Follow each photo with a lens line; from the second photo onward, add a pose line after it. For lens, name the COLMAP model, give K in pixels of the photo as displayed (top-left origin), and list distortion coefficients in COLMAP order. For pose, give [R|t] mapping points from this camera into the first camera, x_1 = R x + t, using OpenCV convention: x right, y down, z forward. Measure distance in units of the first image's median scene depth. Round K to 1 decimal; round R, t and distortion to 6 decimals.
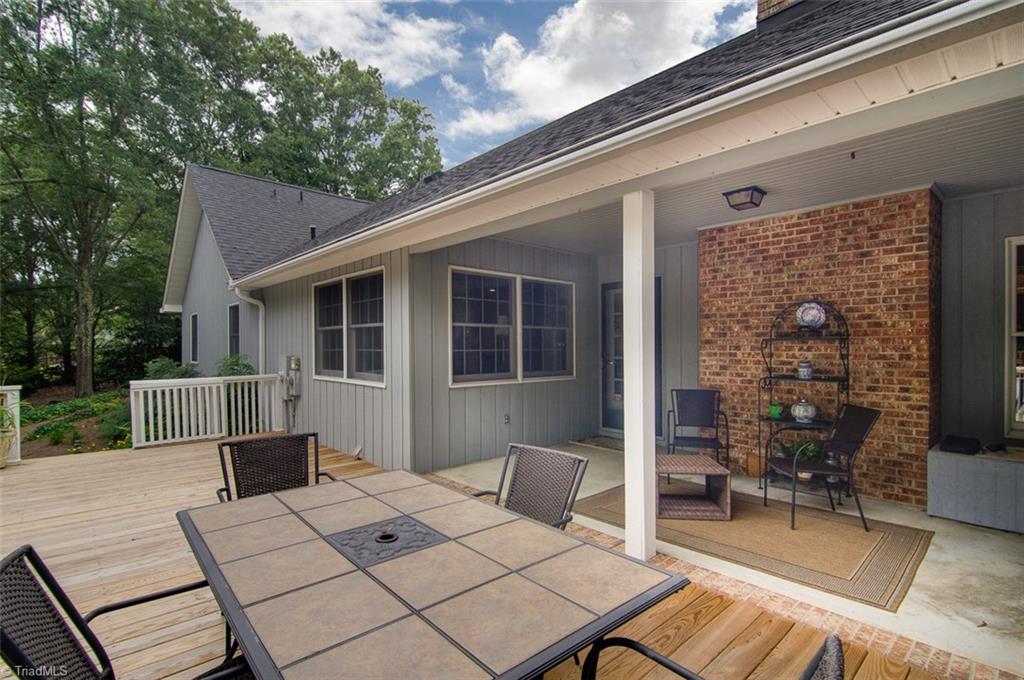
lens RADIAL K [[483.7, 0, 510.0], [0, 483.7, 348.7], [0, 0, 1]] dist [0.015372, -0.008458]
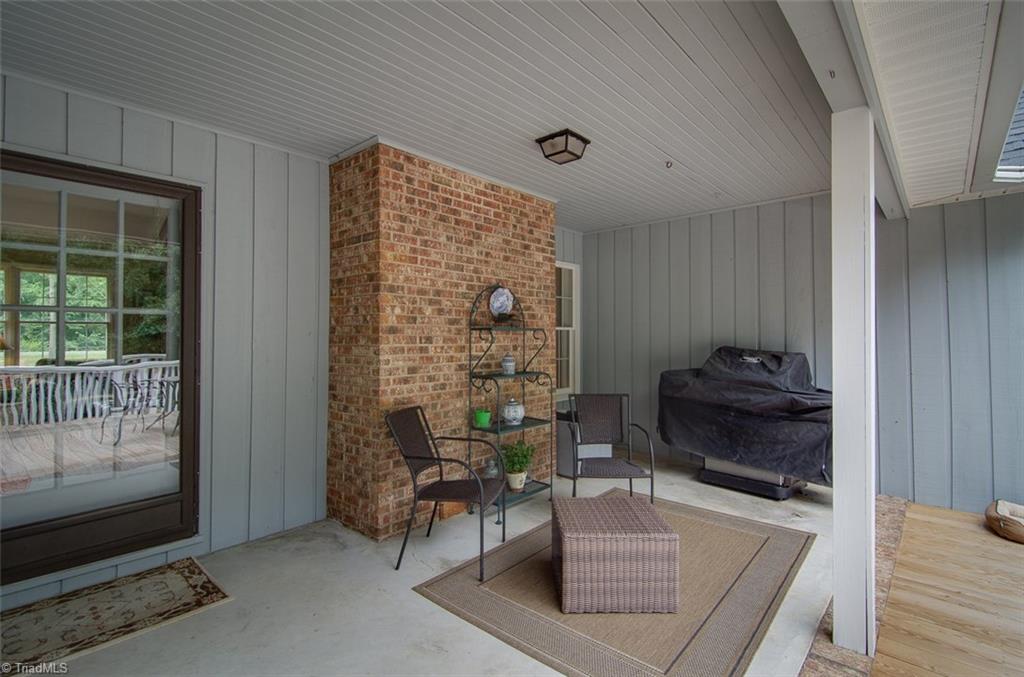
lens RADIAL K [[483.7, 0, 508.4], [0, 483.7, 328.2], [0, 0, 1]] dist [0.015372, -0.008458]
pose [[-0.104189, 0.015777, 0.994432, -0.232601], [0.004875, 0.999870, -0.015352, -0.007073], [-0.994546, 0.003249, -0.104252, 0.977982]]
